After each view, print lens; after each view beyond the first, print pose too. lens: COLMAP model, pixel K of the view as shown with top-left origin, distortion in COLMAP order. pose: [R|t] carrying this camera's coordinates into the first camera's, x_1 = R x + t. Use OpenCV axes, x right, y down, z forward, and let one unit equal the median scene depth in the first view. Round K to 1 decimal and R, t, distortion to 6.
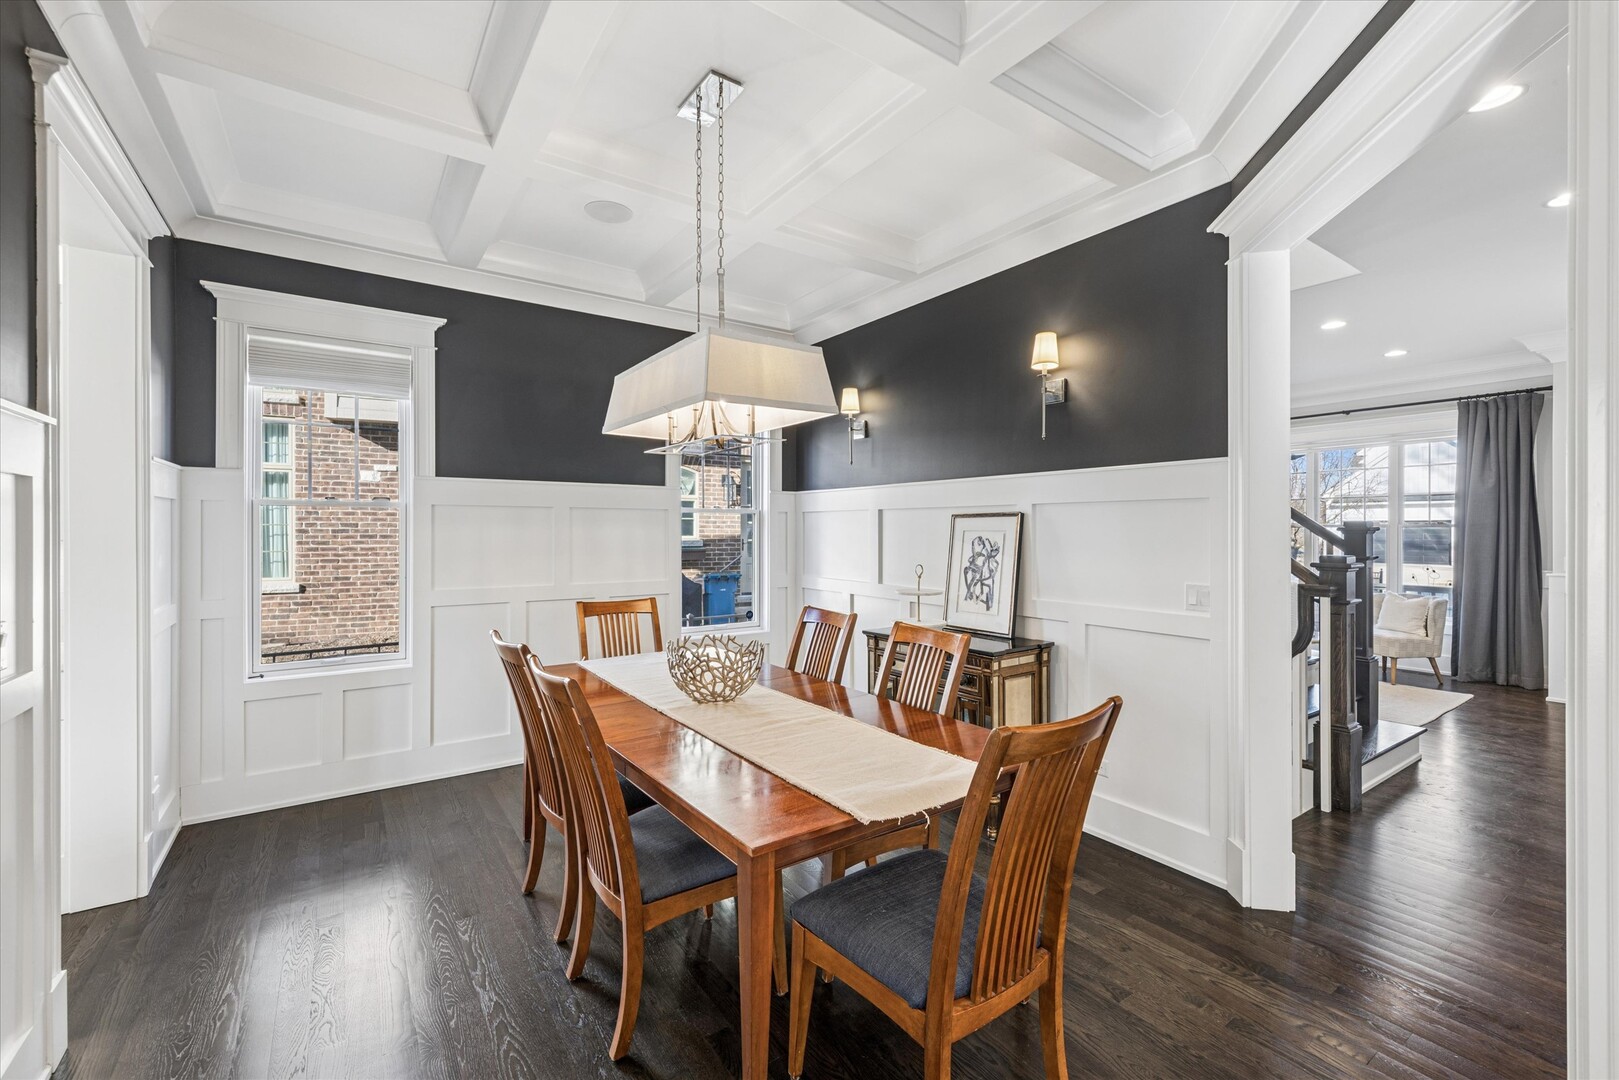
lens RADIAL K [[664.0, 0, 808.5], [0, 664.0, 534.9], [0, 0, 1]] dist [0.004769, 0.000478]
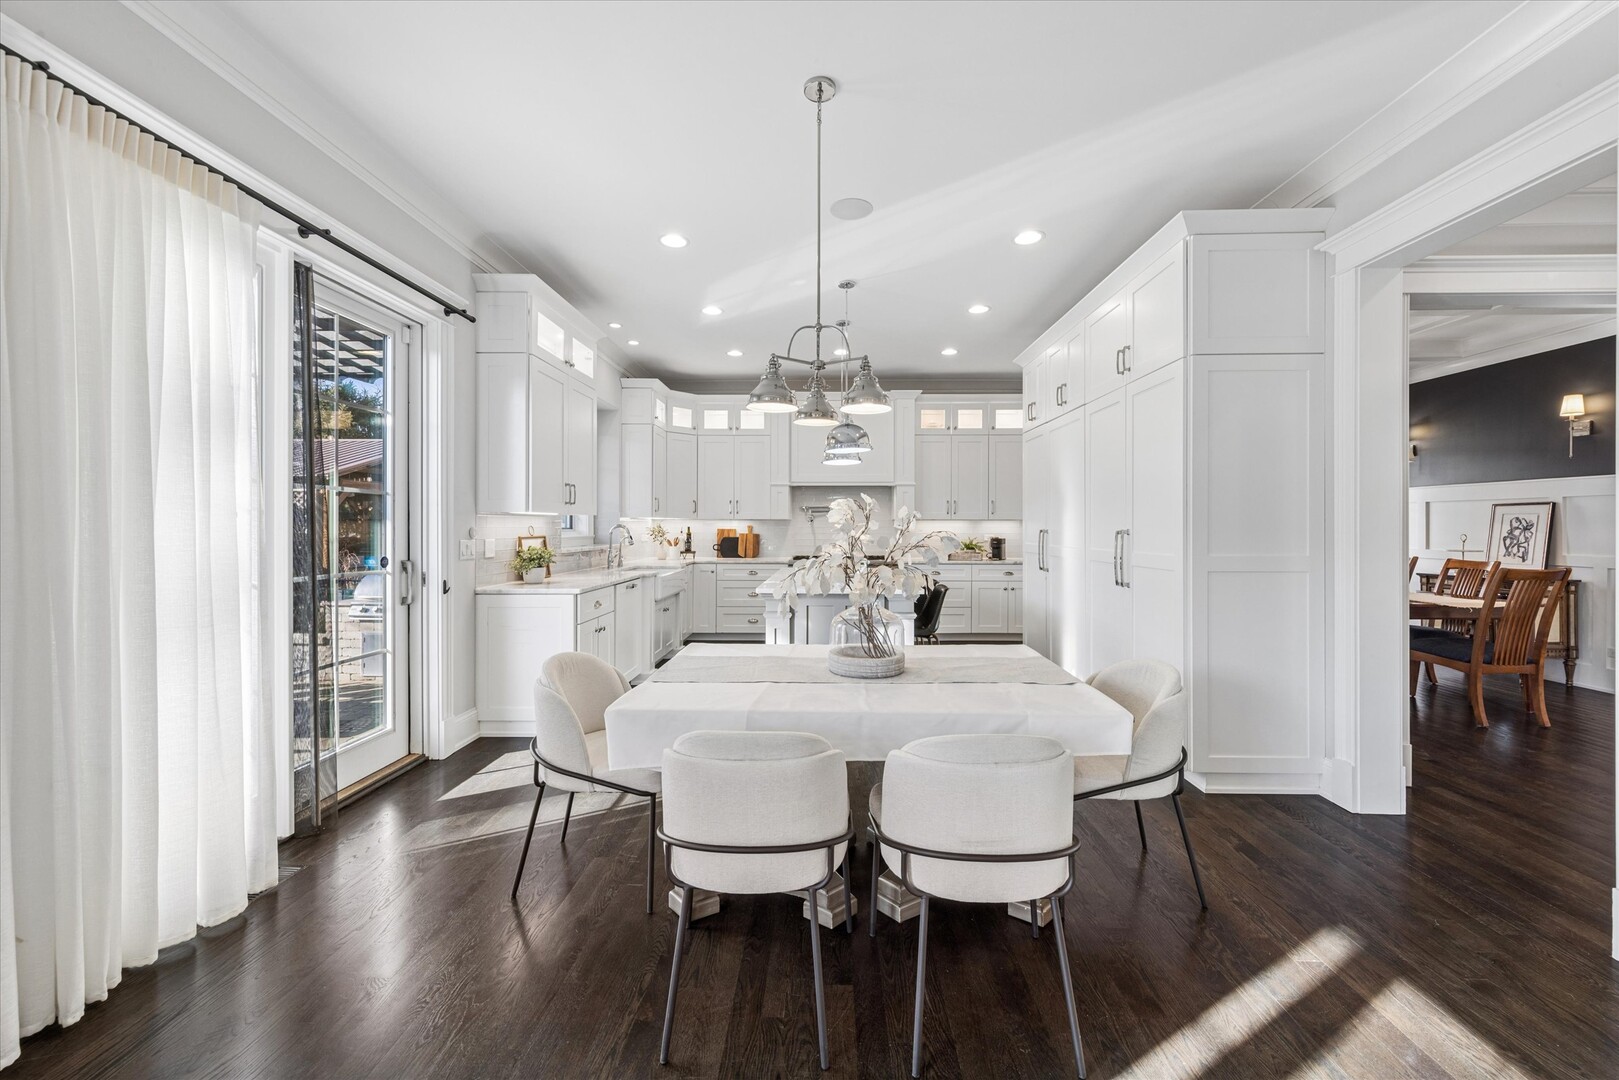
lens RADIAL K [[630.1, 0, 808.0], [0, 630.1, 528.8], [0, 0, 1]] dist [0.003496, 0.000414]
pose [[0.806680, 0.002141, -0.590985, -0.230944], [-0.004841, 0.999984, -0.002985, 0.044058], [0.590969, 0.005269, 0.806677, -1.302745]]
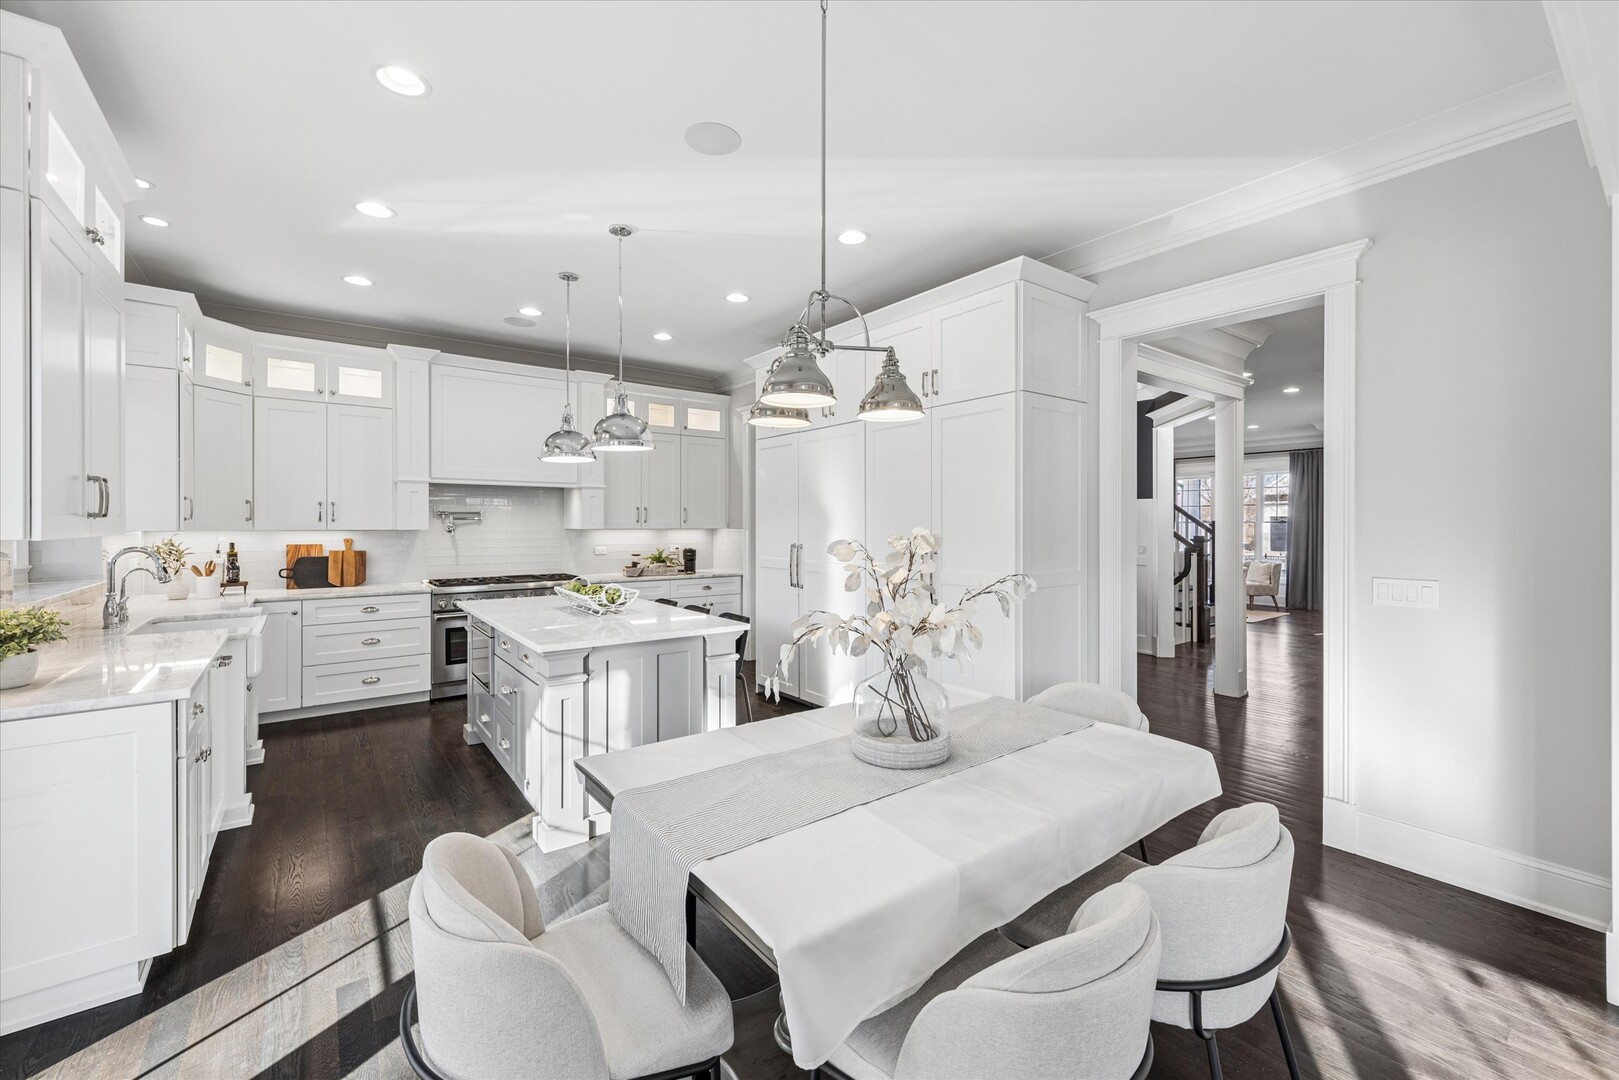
lens RADIAL K [[664.0, 0, 798.6], [0, 664.0, 527.3], [0, 0, 1]] dist [0.004769, 0.000478]
pose [[0.998888, -0.001710, 0.047123, -0.725156], [0.001772, 0.999998, -0.001282, 0.003096], [-0.047120, 0.001364, 0.998888, -1.265405]]
